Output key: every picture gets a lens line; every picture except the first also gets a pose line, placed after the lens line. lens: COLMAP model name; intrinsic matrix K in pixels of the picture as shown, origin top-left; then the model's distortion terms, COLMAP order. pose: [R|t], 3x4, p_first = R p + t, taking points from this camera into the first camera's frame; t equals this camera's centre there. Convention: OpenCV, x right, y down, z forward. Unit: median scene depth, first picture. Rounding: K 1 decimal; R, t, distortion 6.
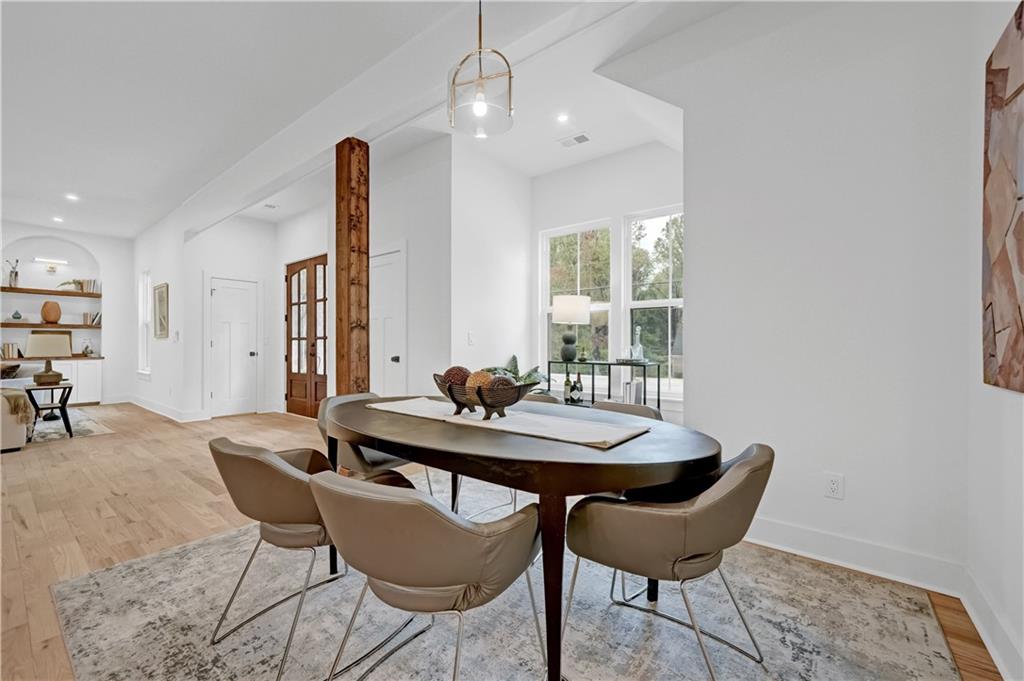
lens RADIAL K [[412.7, 0, 500.6], [0, 412.7, 339.7], [0, 0, 1]] dist [-0.000582, -0.000143]
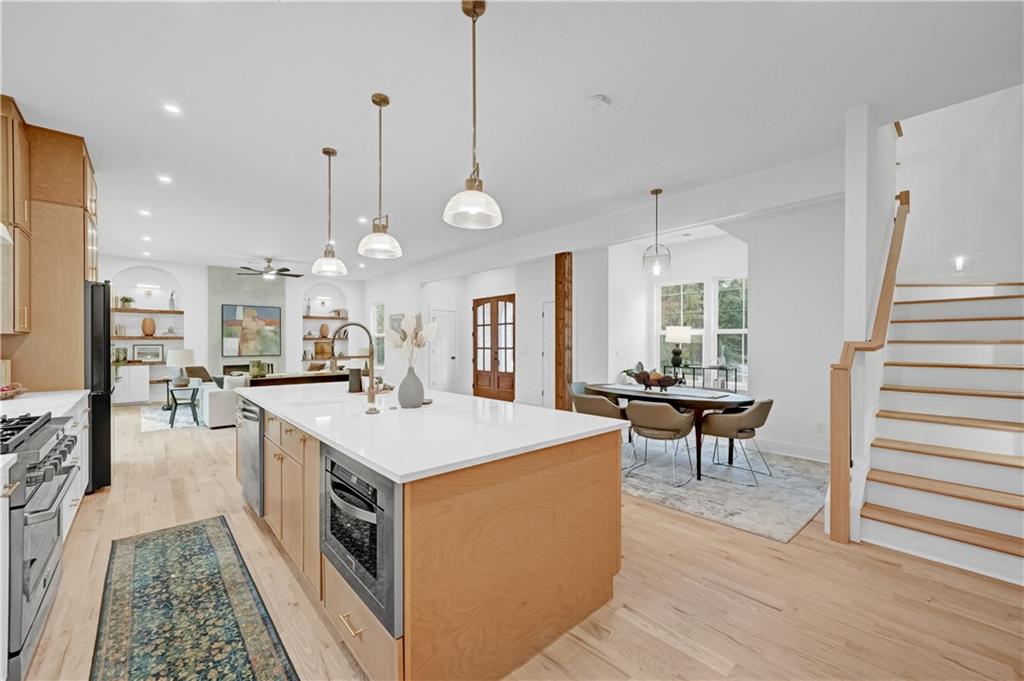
lens RADIAL K [[400.2, 0, 501.5], [0, 400.2, 342.1], [0, 0, 1]] dist [-0.000544, -0.000058]
pose [[0.984754, -0.000134, -0.173954, -0.249581], [0.001863, 0.999950, 0.009778, -0.060806], [0.173944, -0.009953, 0.984705, -0.702452]]
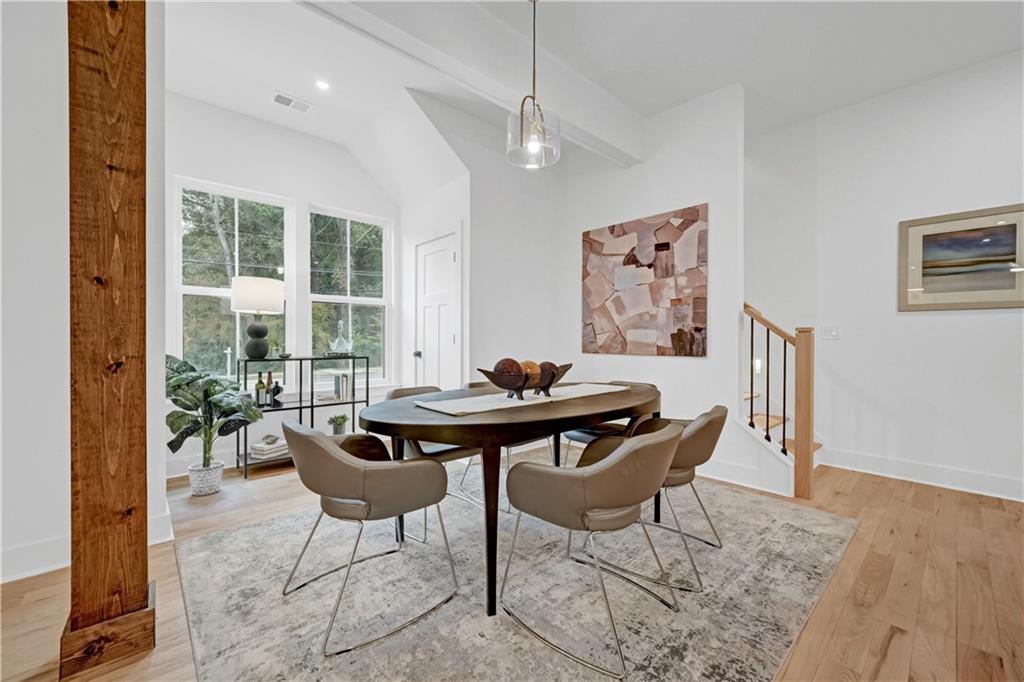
lens RADIAL K [[412.7, 0, 500.6], [0, 412.7, 340.2], [0, 0, 1]] dist [-0.000582, -0.000143]
pose [[0.162443, -0.002730, 0.986714, -0.580401], [-0.010938, 0.999930, 0.004567, 0.007004], [-0.986657, -0.011534, 0.162402, 0.406315]]
